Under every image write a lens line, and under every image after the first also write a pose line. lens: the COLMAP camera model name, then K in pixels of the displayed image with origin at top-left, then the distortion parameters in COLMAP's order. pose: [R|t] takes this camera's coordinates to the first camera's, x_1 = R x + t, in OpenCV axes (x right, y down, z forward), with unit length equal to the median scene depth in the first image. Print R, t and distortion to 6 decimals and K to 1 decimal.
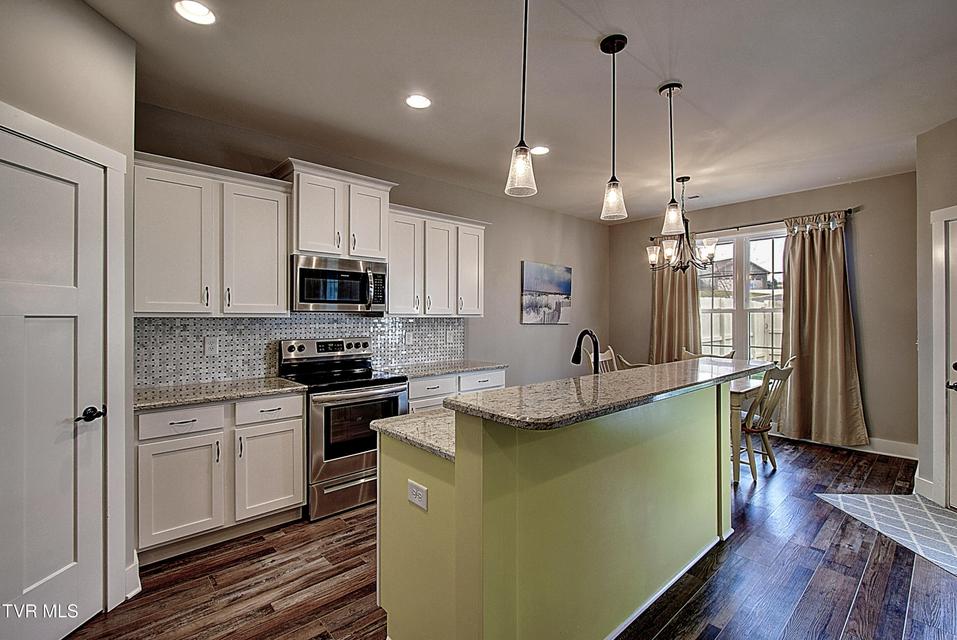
lens RADIAL K [[421.7, 0, 476.0], [0, 421.7, 319.0], [0, 0, 1]] dist [-0.003666, -0.003307]
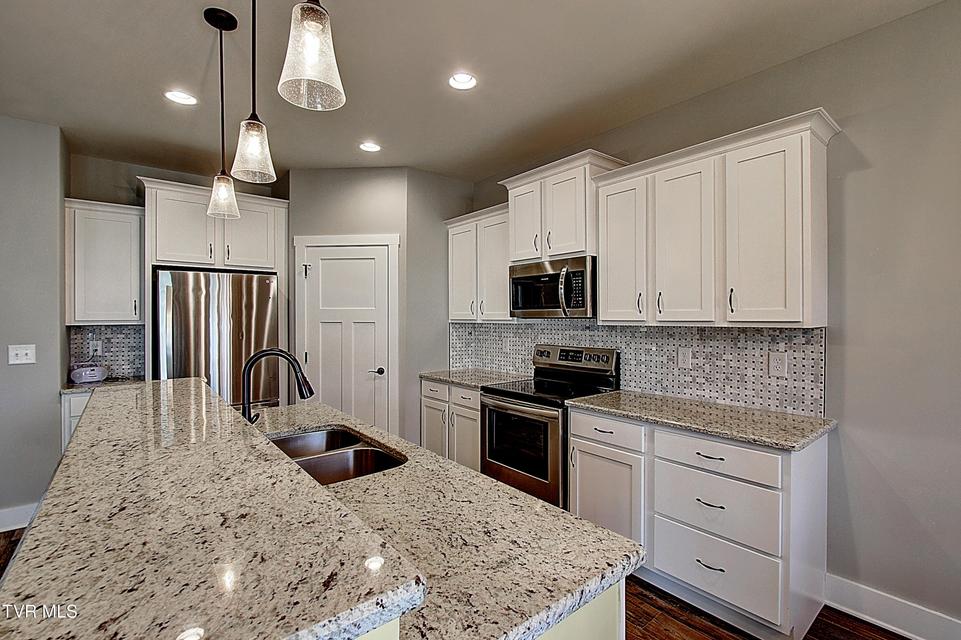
lens RADIAL K [[430.1, 0, 475.9], [0, 430.1, 318.1], [0, 0, 1]] dist [-0.004986, -0.003061]
pose [[-0.043730, 0.002350, -0.999041, 0.583856], [-0.003880, 0.999989, 0.002522, -0.017214], [0.999036, 0.003986, -0.043720, 0.812421]]
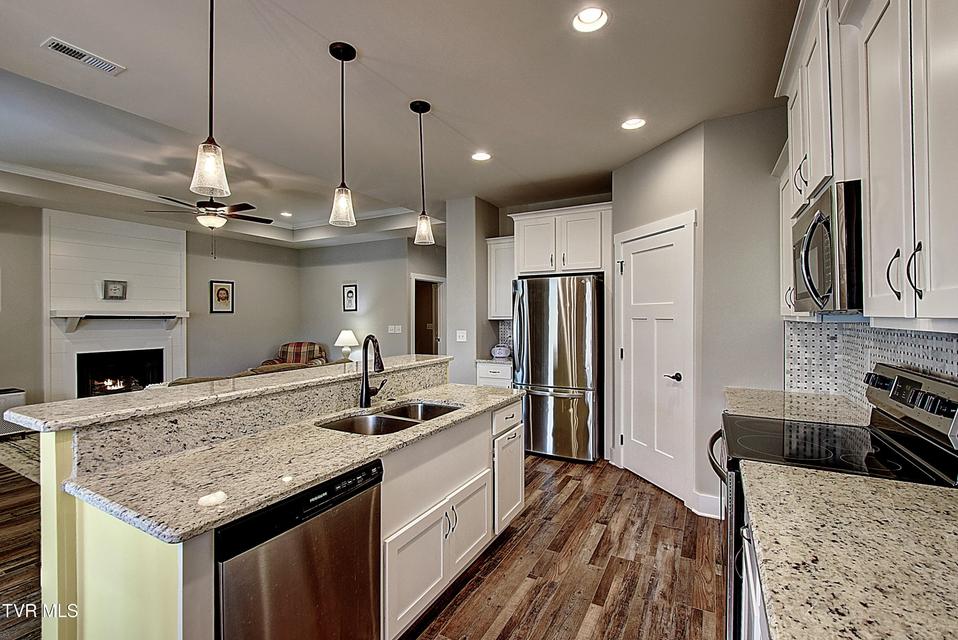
lens RADIAL K [[422.2, 0, 476.6], [0, 422.2, 319.7], [0, 0, 1]] dist [-0.003666, -0.003307]
pose [[-0.942951, 0.006641, -0.332866, 0.216892], [0.002168, 0.999902, 0.013809, -0.015728], [0.332926, 0.012300, -0.942873, 1.228573]]
